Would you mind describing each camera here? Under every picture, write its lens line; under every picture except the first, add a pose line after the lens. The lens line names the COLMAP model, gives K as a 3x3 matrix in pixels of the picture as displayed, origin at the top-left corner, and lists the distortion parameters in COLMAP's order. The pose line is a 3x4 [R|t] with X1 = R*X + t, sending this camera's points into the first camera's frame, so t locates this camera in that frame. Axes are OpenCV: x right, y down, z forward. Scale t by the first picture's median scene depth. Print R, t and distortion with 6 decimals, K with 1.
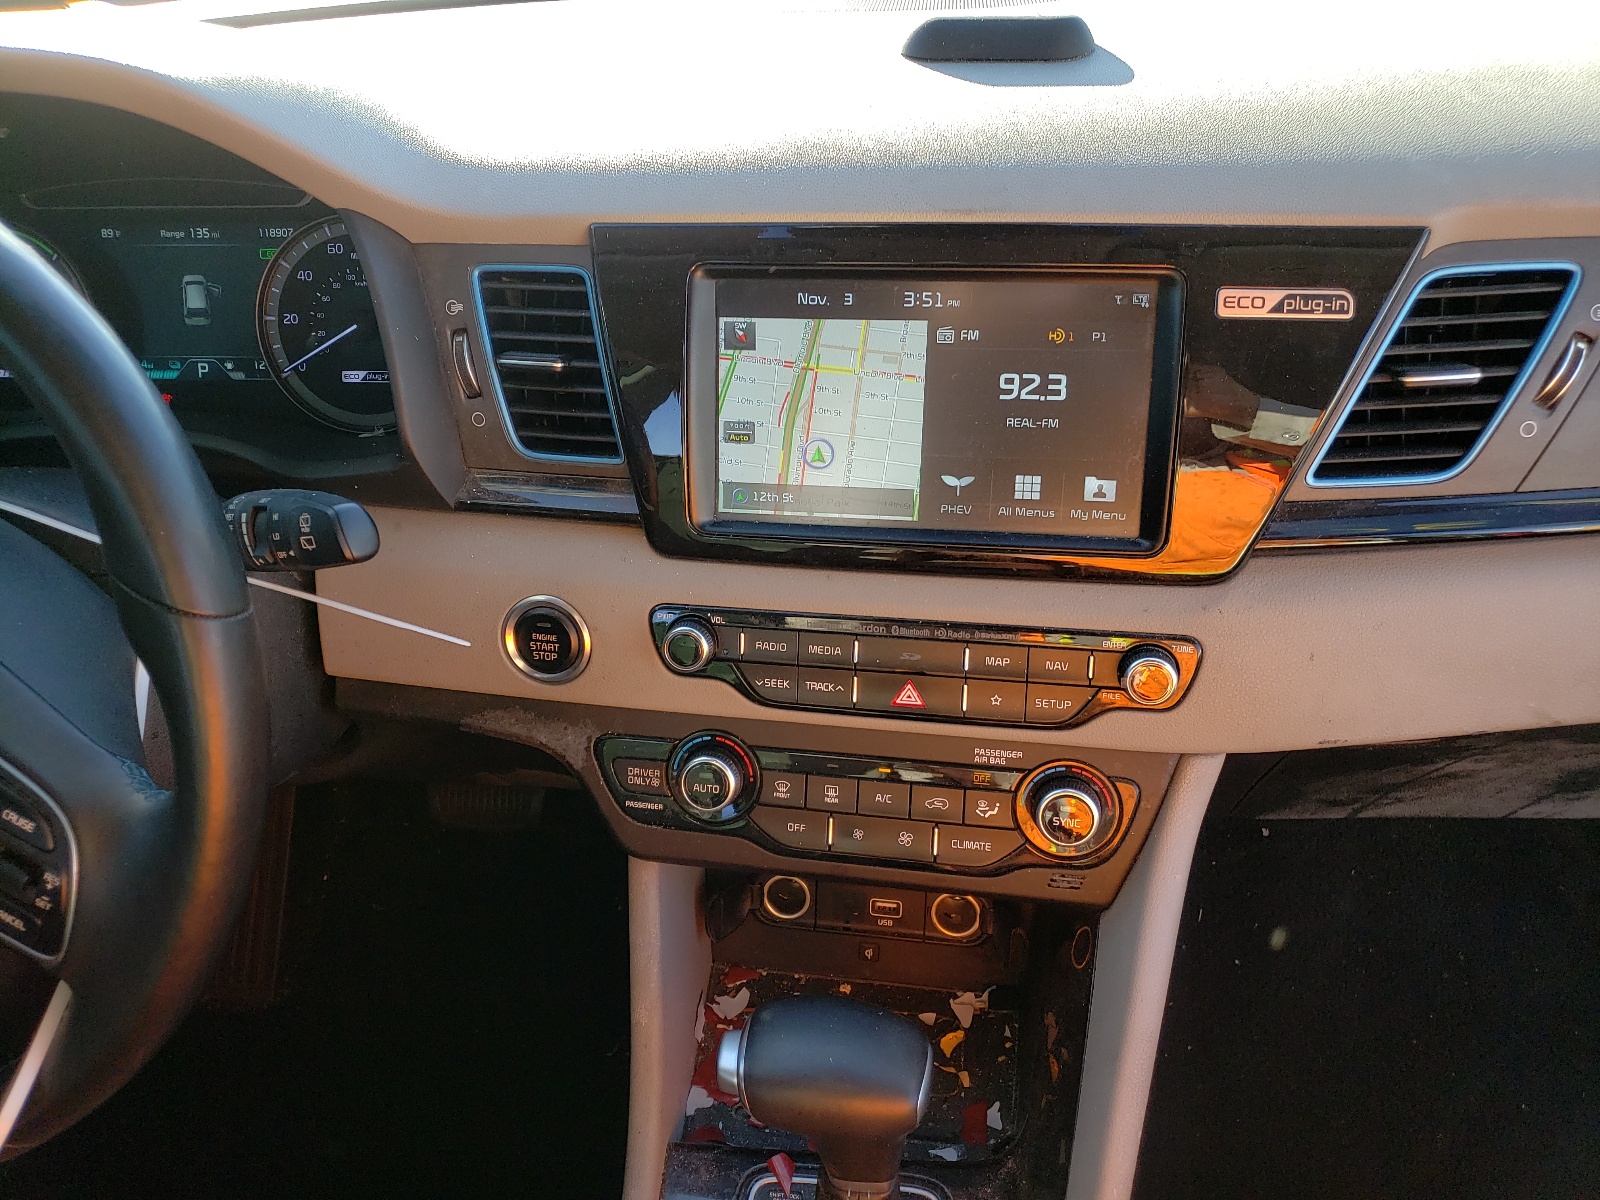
lens RADIAL K [[1212.5, 0, 802.4], [0, 1212.5, 599.9], [0, 0, 1]] dist [-0.007429, 0.002765]
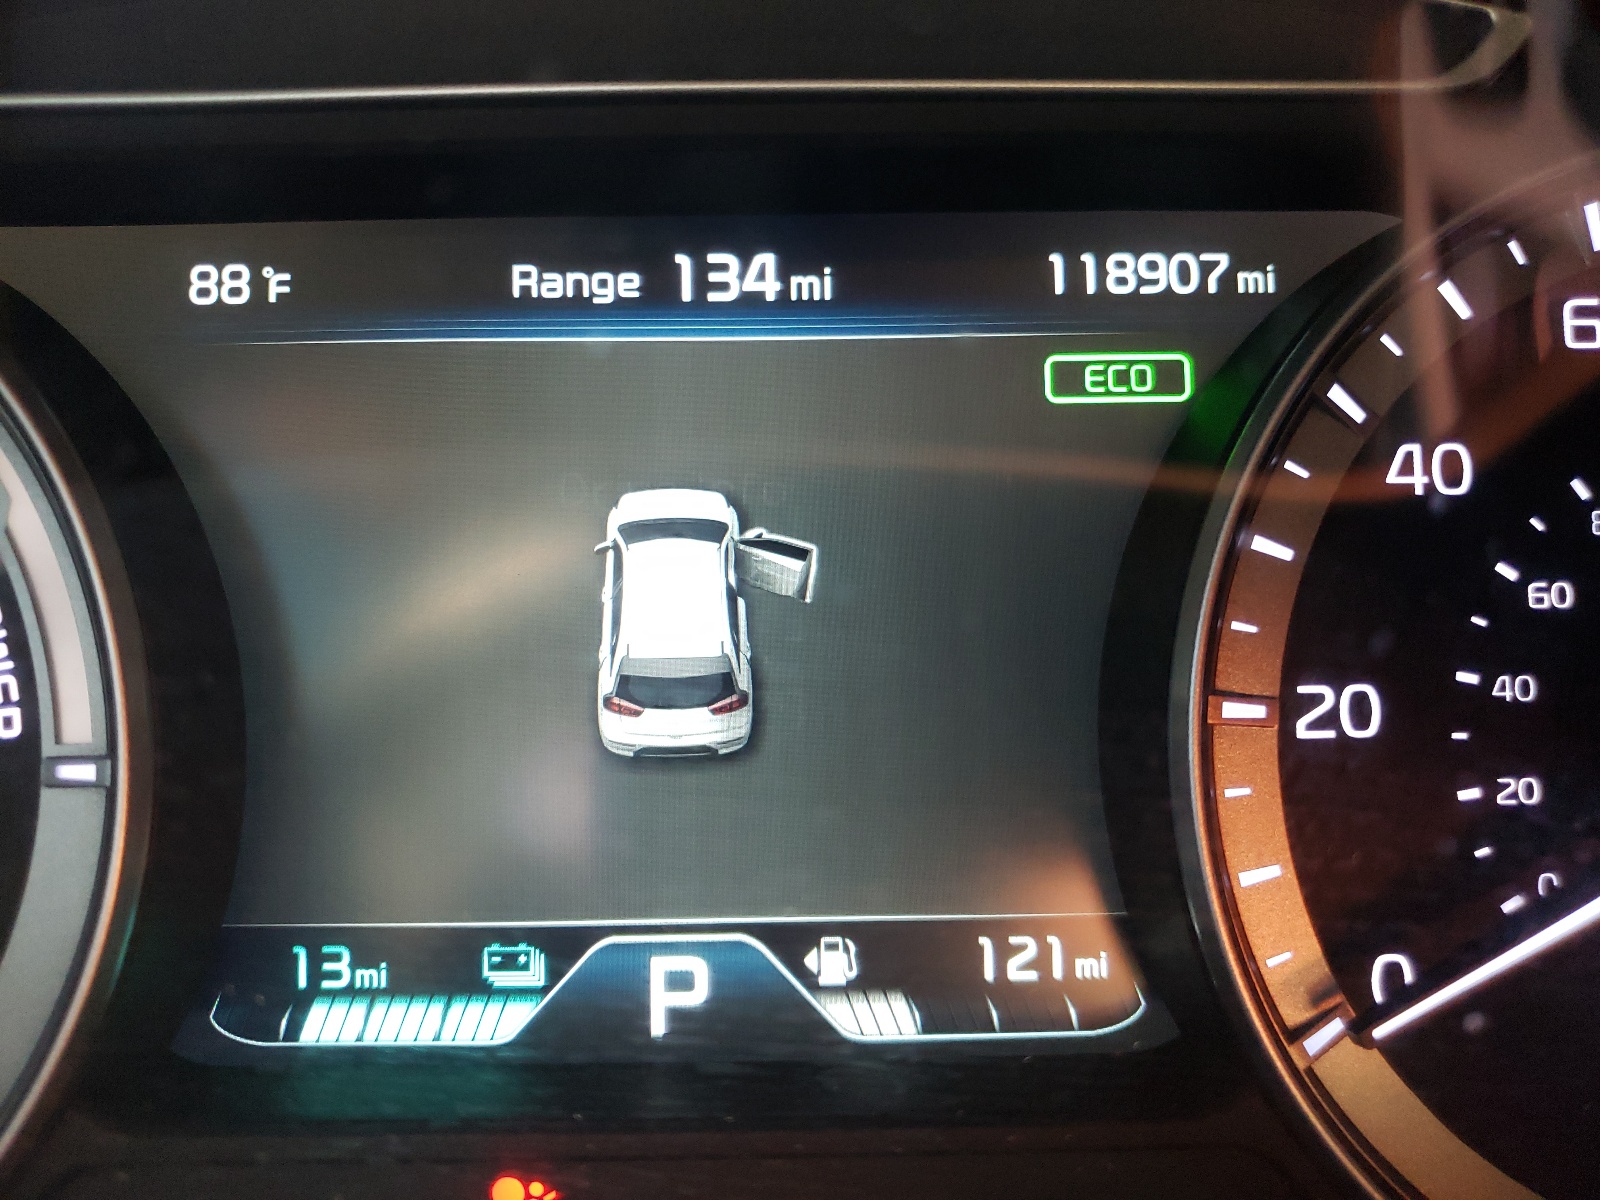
lens RADIAL K [[1212.5, 0, 798.0], [0, 1212.5, 599.8], [0, 0, 1]] dist [-0.007429, 0.002765]
pose [[0.994536, -0.014583, 0.103374, -0.503477], [0.041906, 0.962683, -0.267366, -0.200651], [-0.095617, 0.270238, 0.958034, 0.822021]]
